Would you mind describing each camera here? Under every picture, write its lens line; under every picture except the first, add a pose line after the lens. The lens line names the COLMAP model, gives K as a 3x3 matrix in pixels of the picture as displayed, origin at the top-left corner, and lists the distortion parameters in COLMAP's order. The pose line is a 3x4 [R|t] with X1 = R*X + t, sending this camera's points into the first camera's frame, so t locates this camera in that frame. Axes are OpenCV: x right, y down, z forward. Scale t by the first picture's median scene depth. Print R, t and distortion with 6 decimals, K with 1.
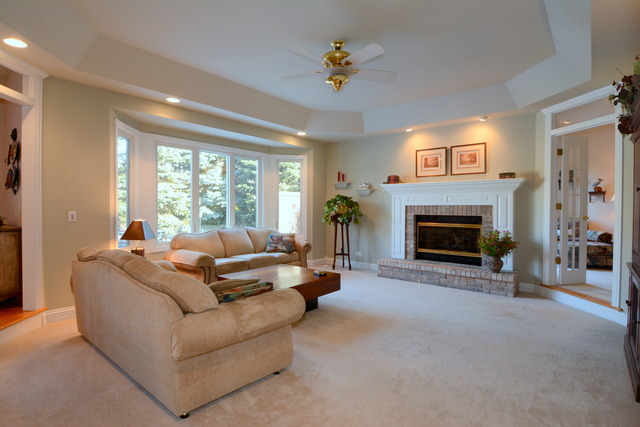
lens RADIAL K [[334.8, 0, 320.0], [0, 334.8, 213.5], [0, 0, 1]] dist [0.001525, -0.000394]
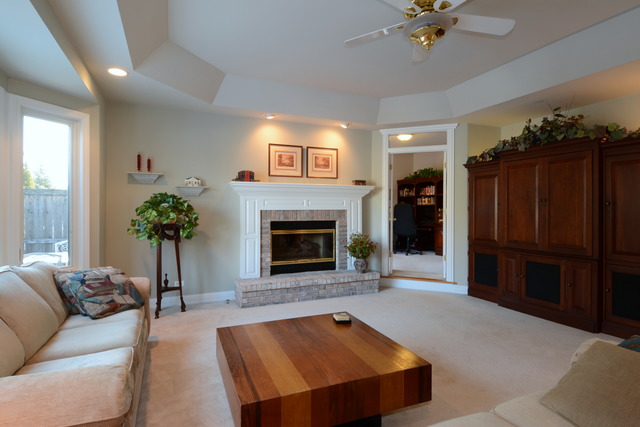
lens RADIAL K [[334.8, 0, 320.0], [0, 334.8, 213.5], [0, 0, 1]] dist [0.001525, -0.000394]
pose [[0.457543, -0.013448, 0.889086, -0.415957], [0.019314, 0.999800, 0.005184, -0.018628], [-0.888978, 0.014800, 0.457711, 0.540901]]
